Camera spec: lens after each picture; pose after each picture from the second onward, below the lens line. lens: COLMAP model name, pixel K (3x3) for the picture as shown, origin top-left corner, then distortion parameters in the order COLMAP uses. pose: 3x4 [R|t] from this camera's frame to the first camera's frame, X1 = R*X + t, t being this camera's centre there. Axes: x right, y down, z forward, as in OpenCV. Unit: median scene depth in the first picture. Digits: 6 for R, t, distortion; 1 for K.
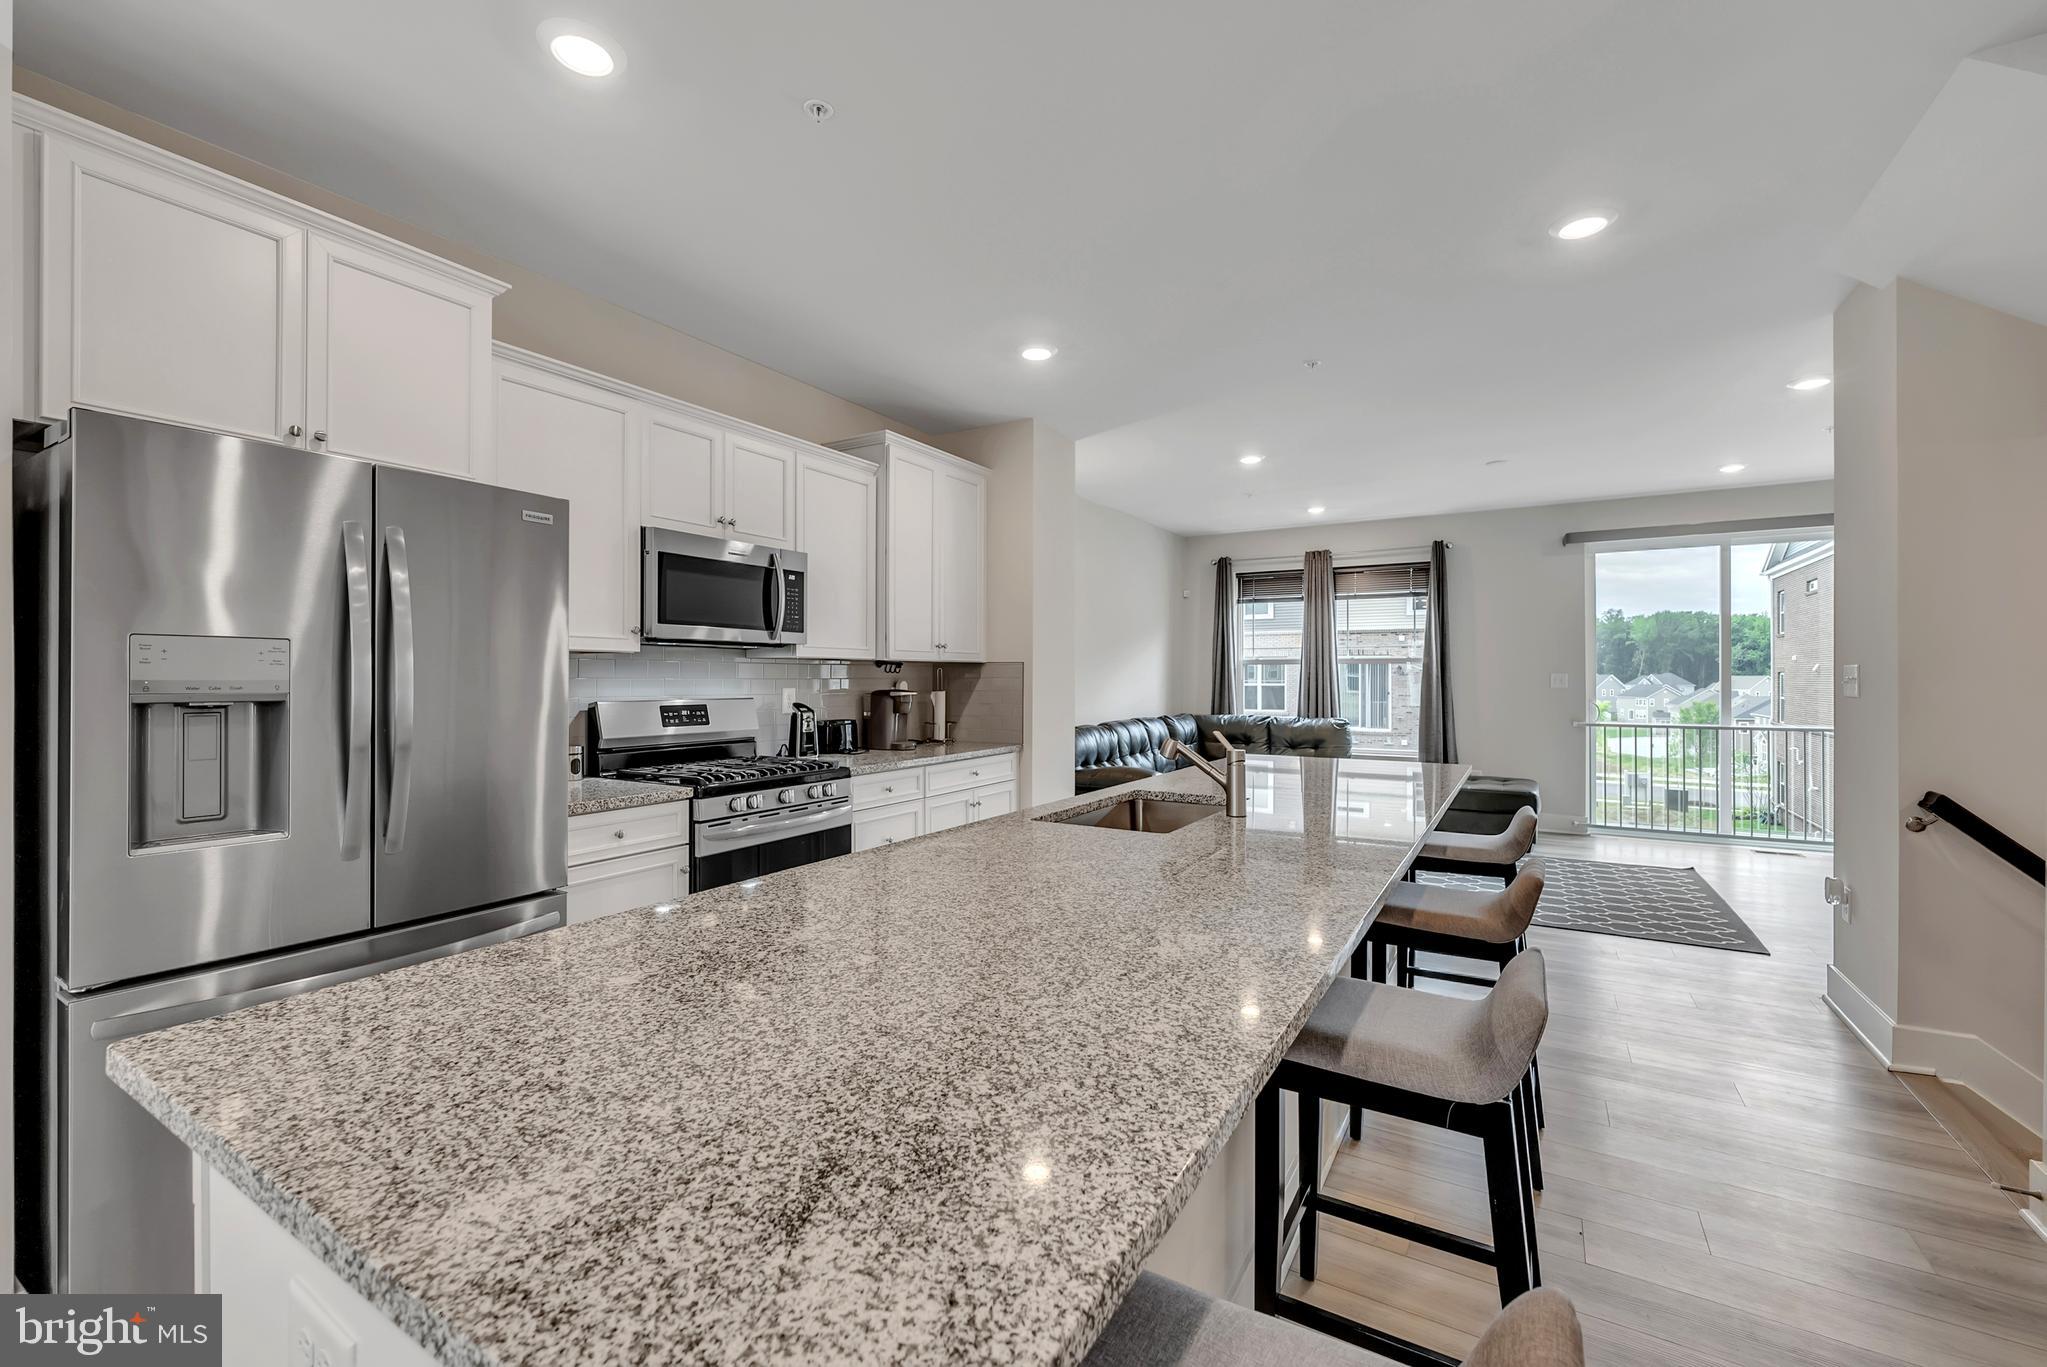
lens RADIAL K [[834.9, 0, 1019.4], [0, 834.9, 695.5], [0, 0, 1]] dist [-0.003373, 0.000406]
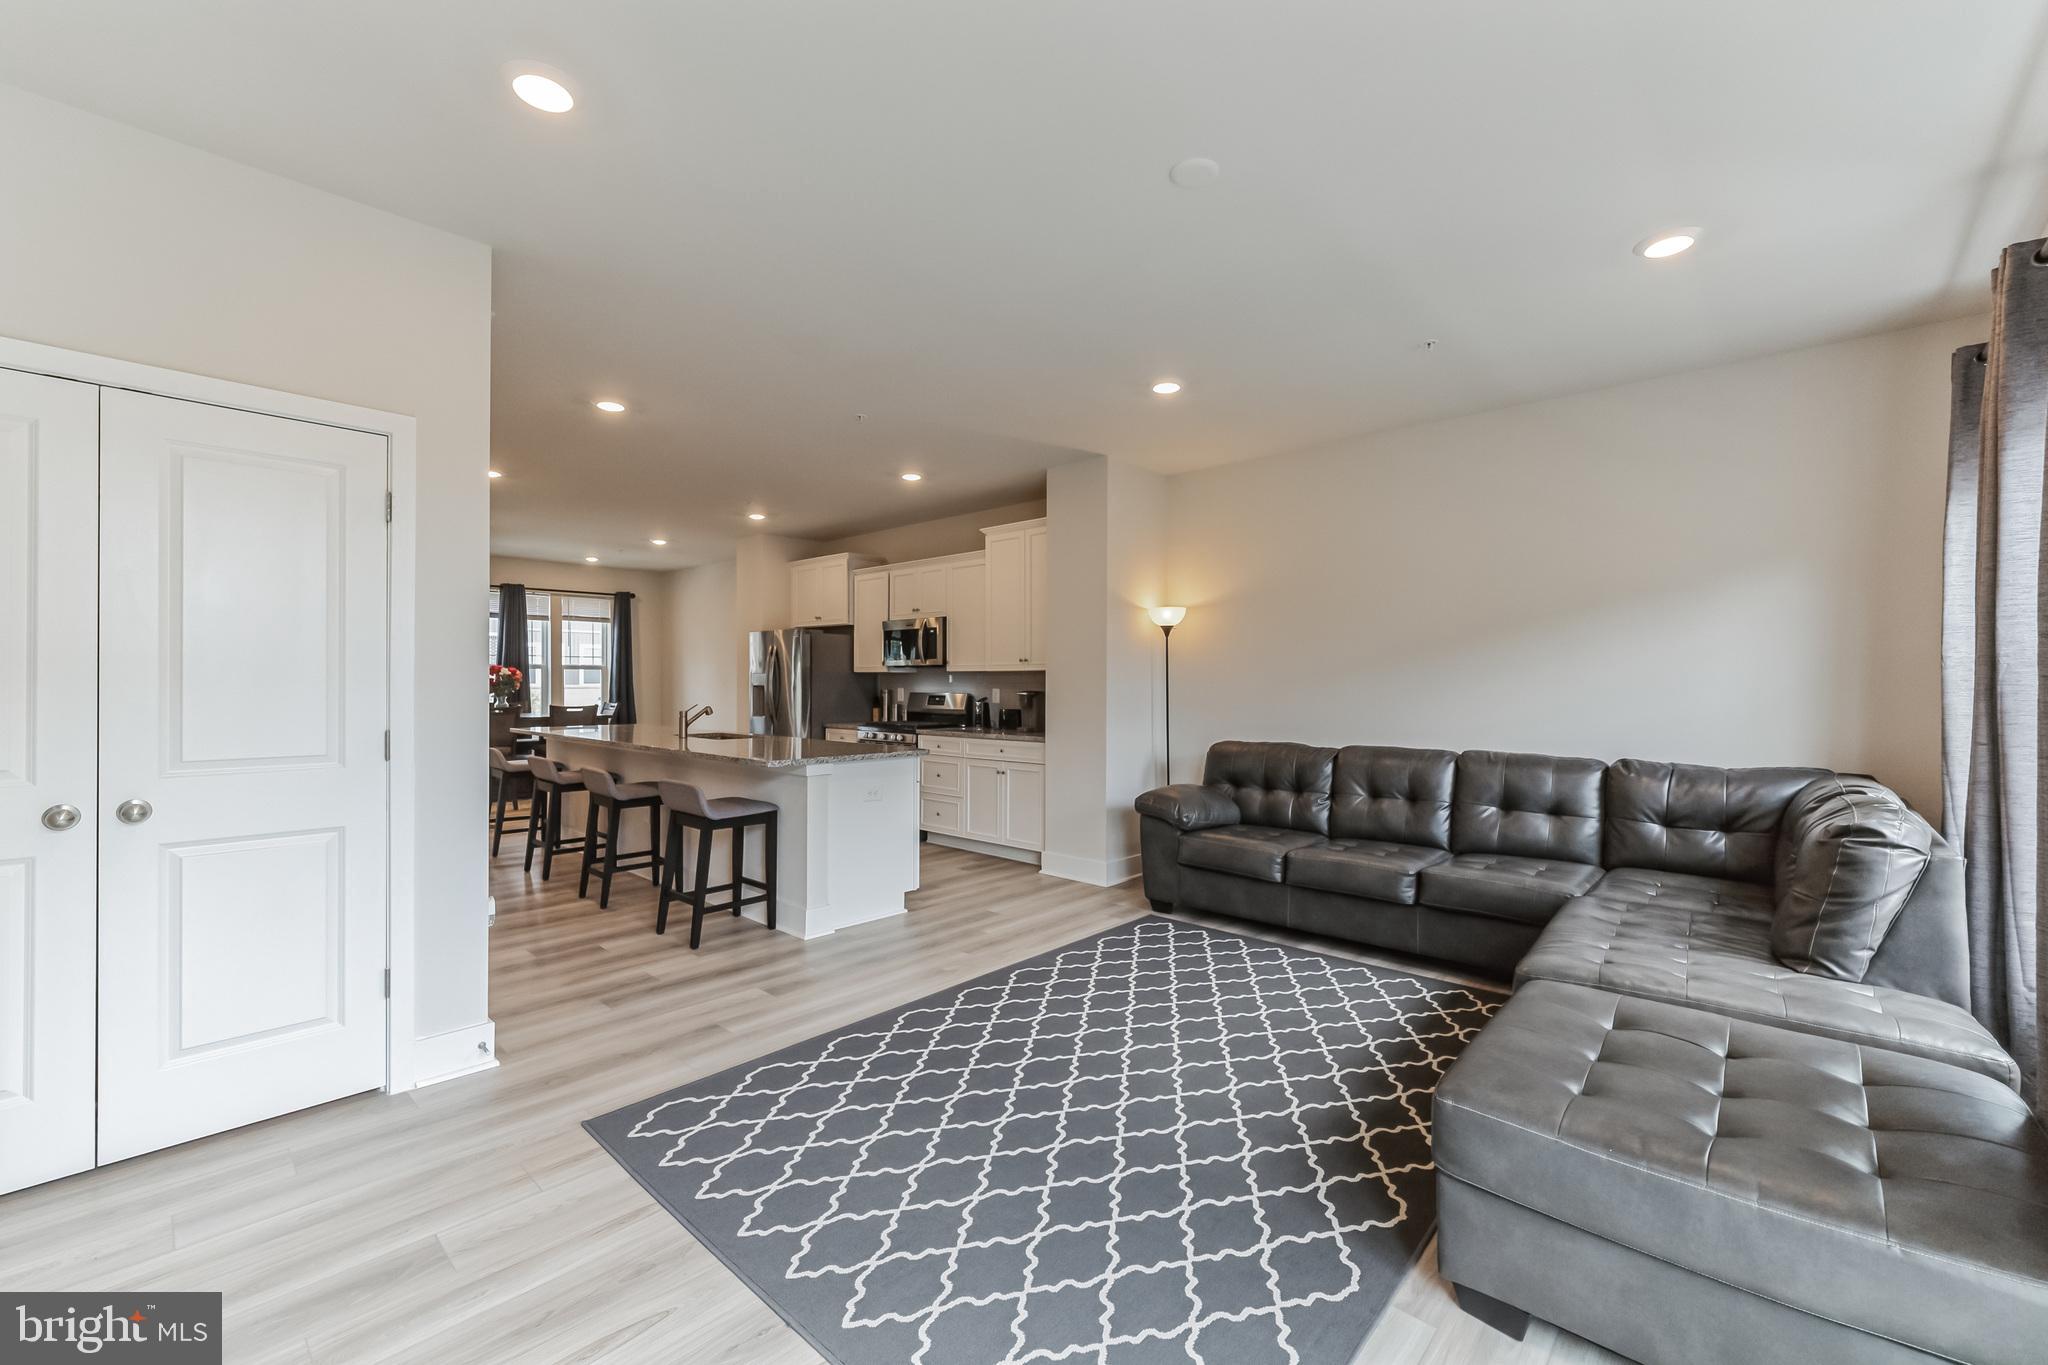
lens RADIAL K [[835.4, 0, 1022.6], [0, 835.4, 687.1], [0, 0, 1]] dist [0.005118, -0.000807]
pose [[-0.187335, 0.005349, -0.982282, 3.558160], [-0.024173, 0.999657, 0.010053, -0.077886], [0.981999, 0.025628, -0.187141, 3.512295]]
